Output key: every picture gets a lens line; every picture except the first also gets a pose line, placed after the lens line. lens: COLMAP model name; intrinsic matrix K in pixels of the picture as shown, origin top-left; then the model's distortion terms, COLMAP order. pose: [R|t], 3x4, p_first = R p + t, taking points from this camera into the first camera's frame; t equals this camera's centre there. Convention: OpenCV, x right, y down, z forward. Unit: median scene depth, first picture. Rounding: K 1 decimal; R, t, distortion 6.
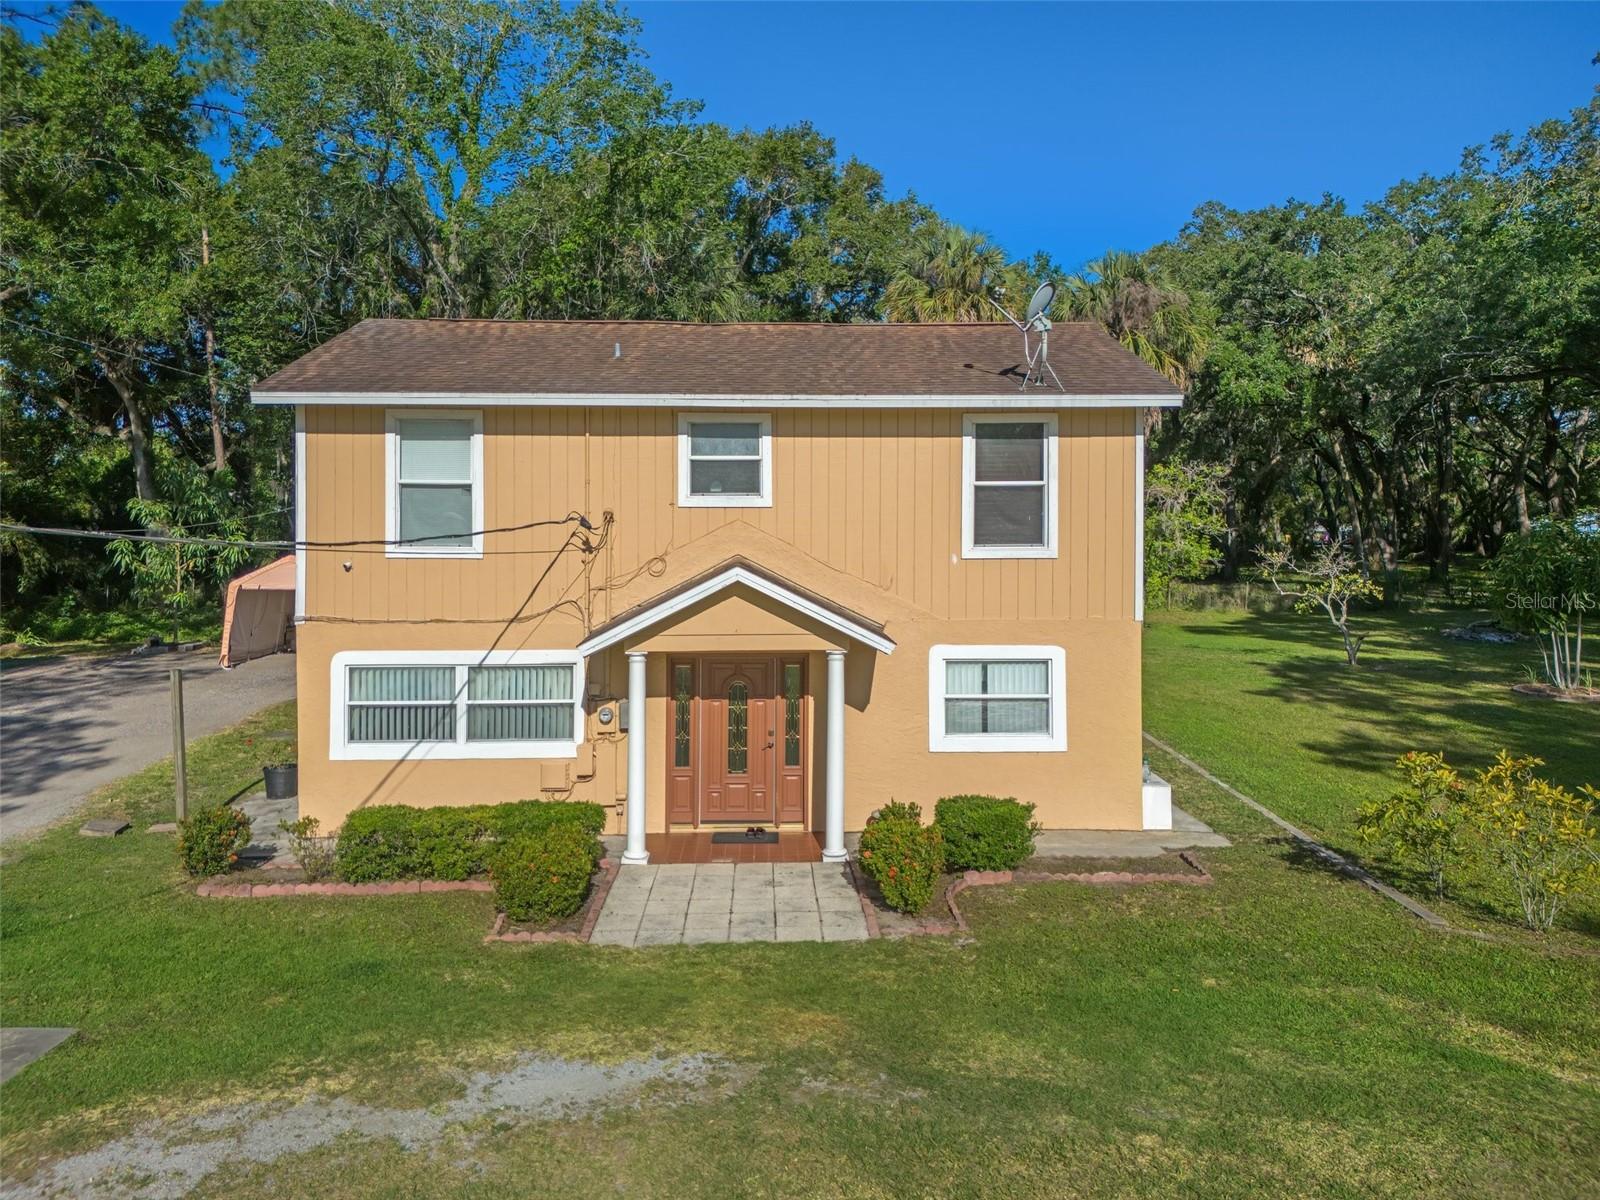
lens RADIAL K [[1088.4, 0, 803.8], [0, 1088.4, 602.3], [0, 0, 1]] dist [0.002579, -0.004005]
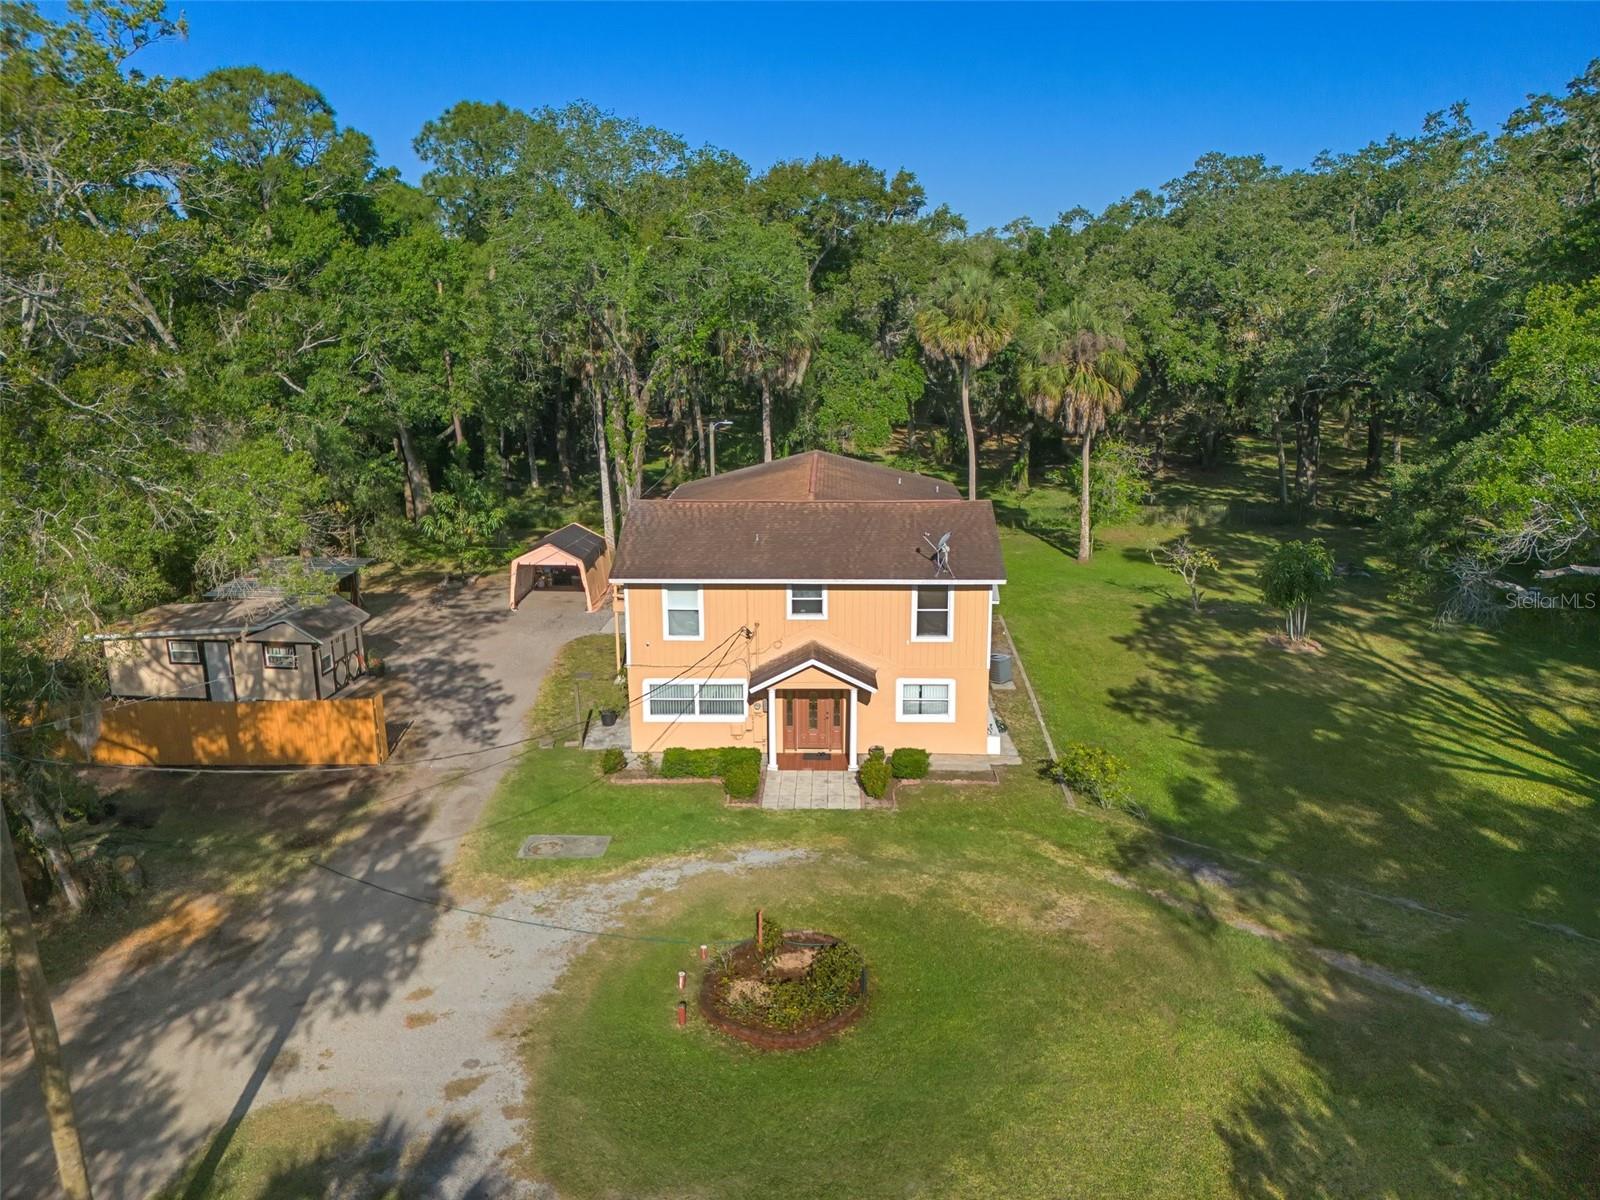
lens RADIAL K [[1264.9, 0, 796.3], [0, 1264.9, 601.8], [0, 0, 1]] dist [0.017117, -0.013046]
pose [[0.997338, 0.010137, -0.072212, 0.097271], [0.008112, 0.968721, 0.248021, -0.793046], [0.072468, -0.247947, 0.966059, -1.585393]]
